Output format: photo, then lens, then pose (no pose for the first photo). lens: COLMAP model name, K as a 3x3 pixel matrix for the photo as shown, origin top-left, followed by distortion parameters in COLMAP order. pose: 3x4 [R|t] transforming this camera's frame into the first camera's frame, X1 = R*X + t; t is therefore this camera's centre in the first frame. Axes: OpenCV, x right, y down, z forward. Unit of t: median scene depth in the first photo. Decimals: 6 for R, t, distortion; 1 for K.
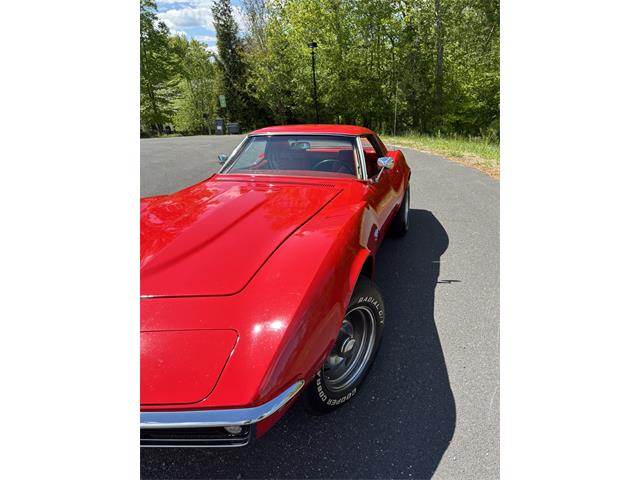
lens RADIAL K [[372.5, 0, 321.8], [0, 372.5, 236.6], [0, 0, 1]] dist [0.015674, 0.003661]
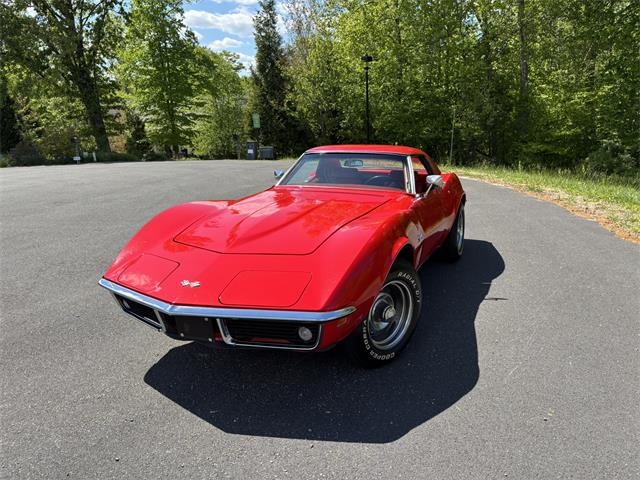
lens RADIAL K [[498.1, 0, 322.9], [0, 498.1, 235.7], [0, 0, 1]] dist [0.009396, 0.002891]
pose [[0.994675, 0.043758, -0.093315, -0.000861], [-0.055088, 0.990936, -0.122523, 0.036308], [0.087108, 0.127011, 0.988069, -0.098740]]
